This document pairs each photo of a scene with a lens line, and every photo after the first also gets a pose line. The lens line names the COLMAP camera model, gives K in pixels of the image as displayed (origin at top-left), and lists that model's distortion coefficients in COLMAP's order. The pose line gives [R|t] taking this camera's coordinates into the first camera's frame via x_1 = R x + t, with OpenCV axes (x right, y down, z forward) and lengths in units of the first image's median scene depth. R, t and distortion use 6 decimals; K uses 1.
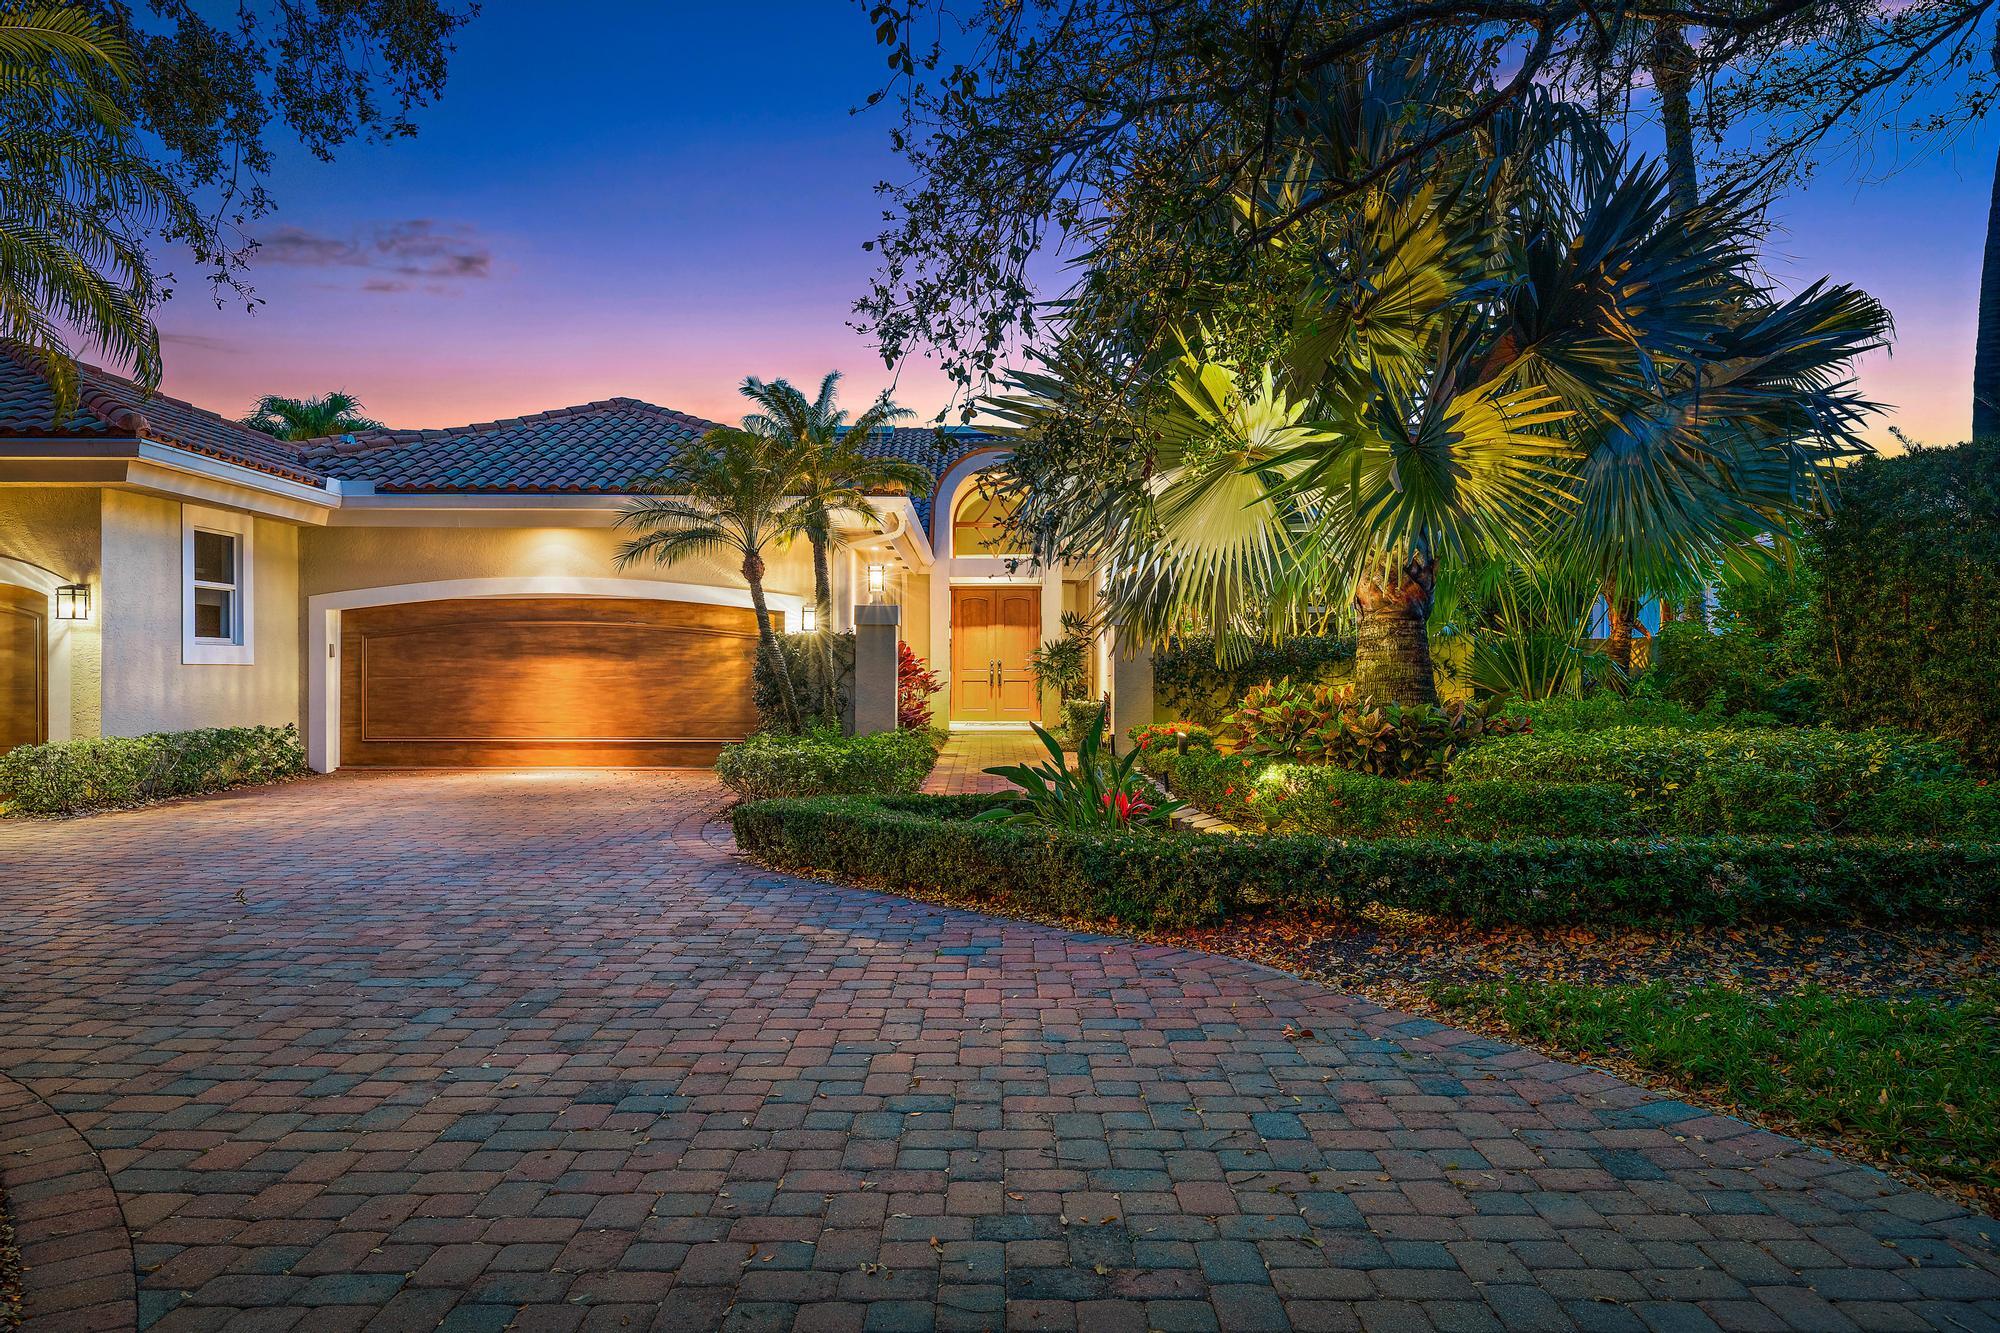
lens RADIAL K [[1437.8, 0, 1000.0], [0, 1437.8, 666.5], [0, 0, 1]] dist [-0.000776, -0.001341]
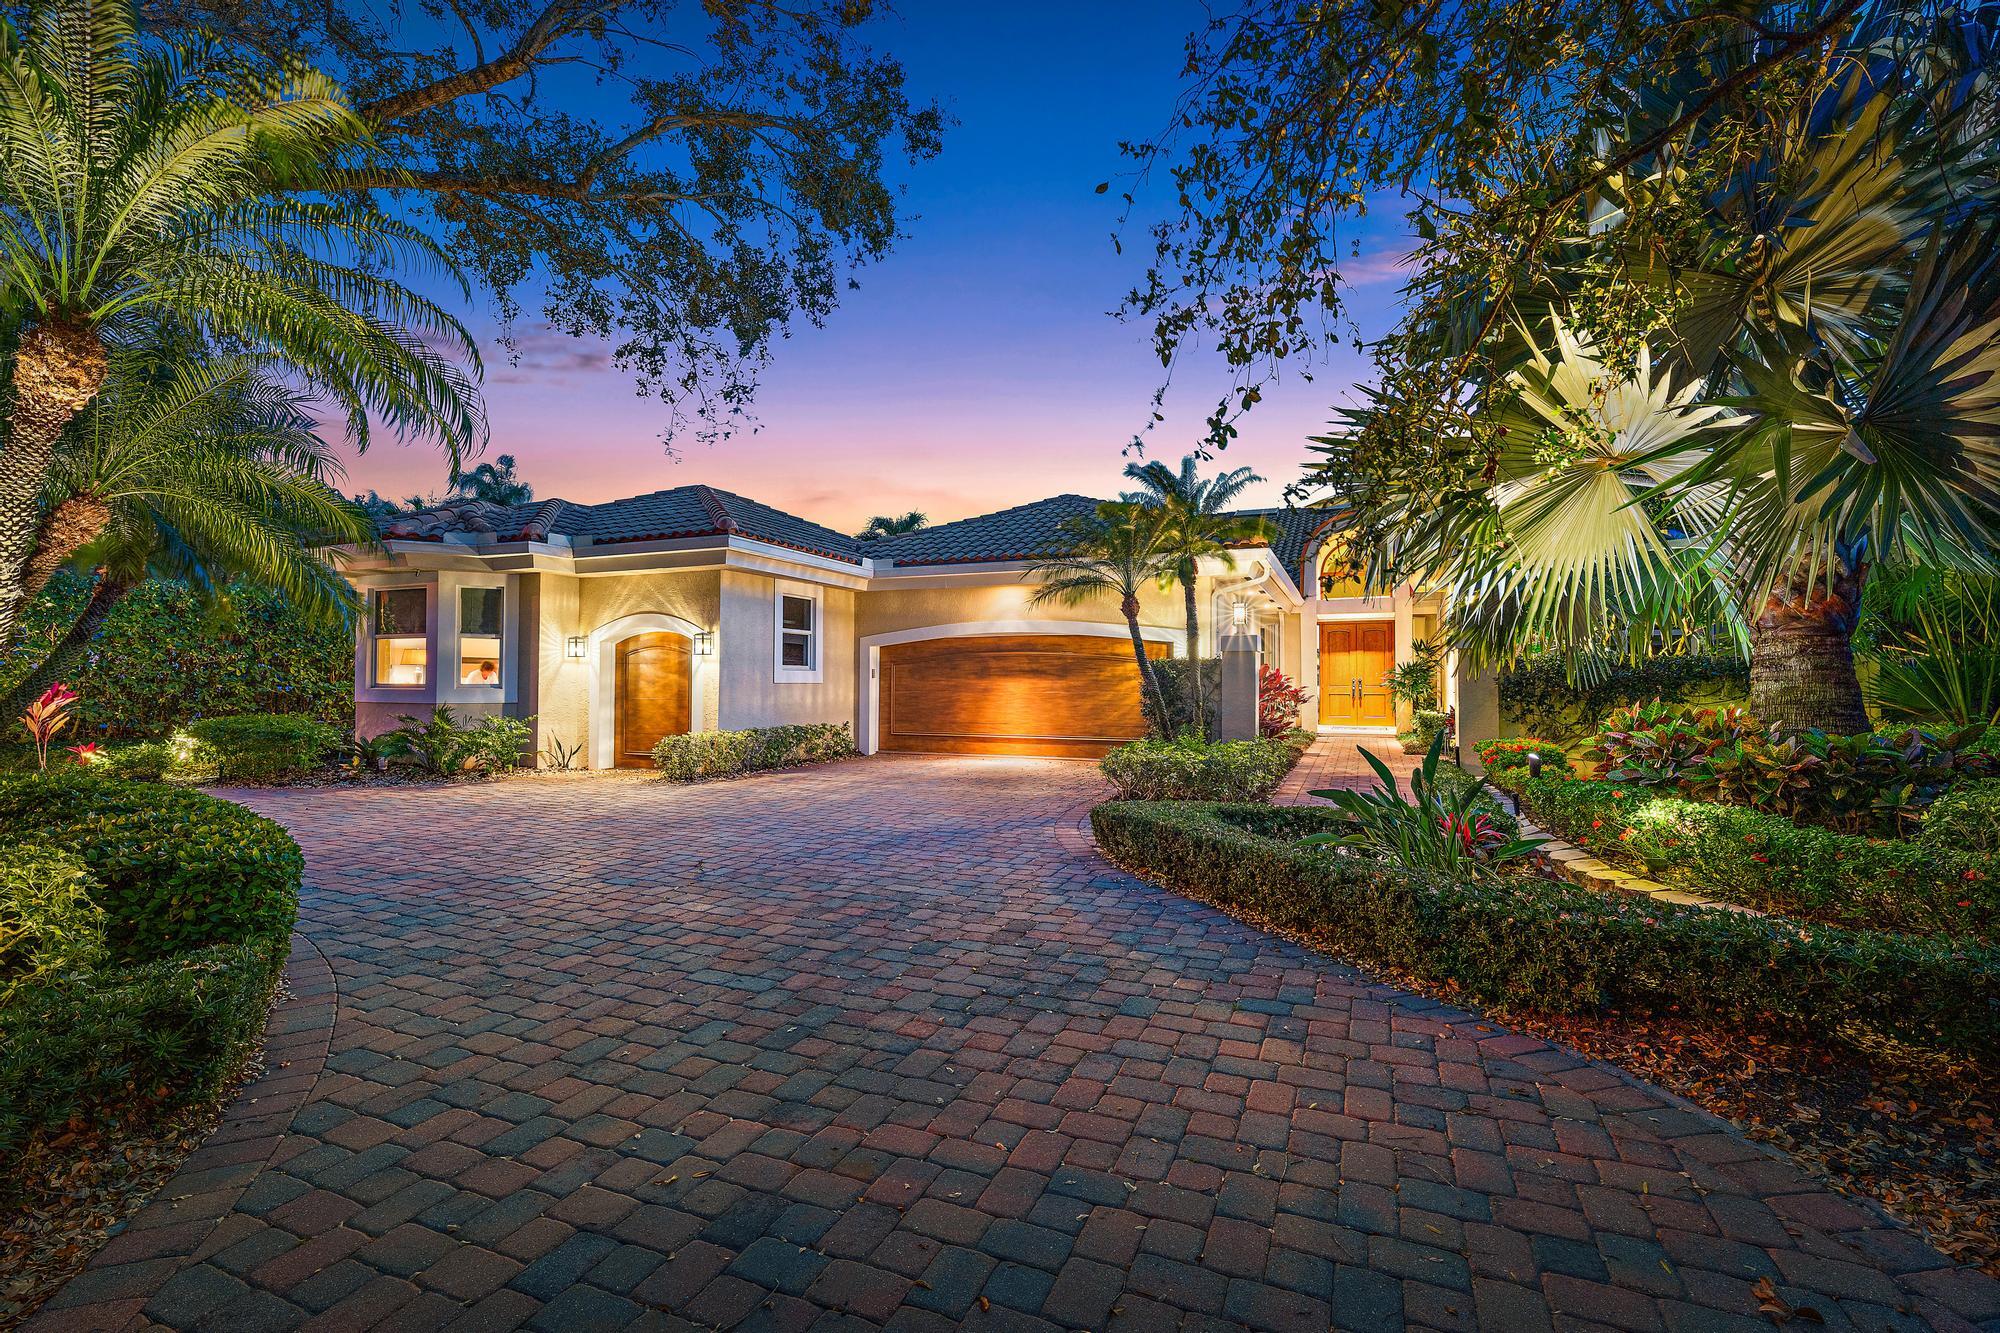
lens RADIAL K [[912.0, 0, 975.8], [0, 912.0, 658.0], [0, 0, 1]] dist [-0.000339, -0.000483]
pose [[0.916340, -0.010748, -0.400257, 0.026759], [0.000676, 0.999680, -0.025296, -0.004860], [0.400401, 0.022909, 0.916054, 0.269705]]
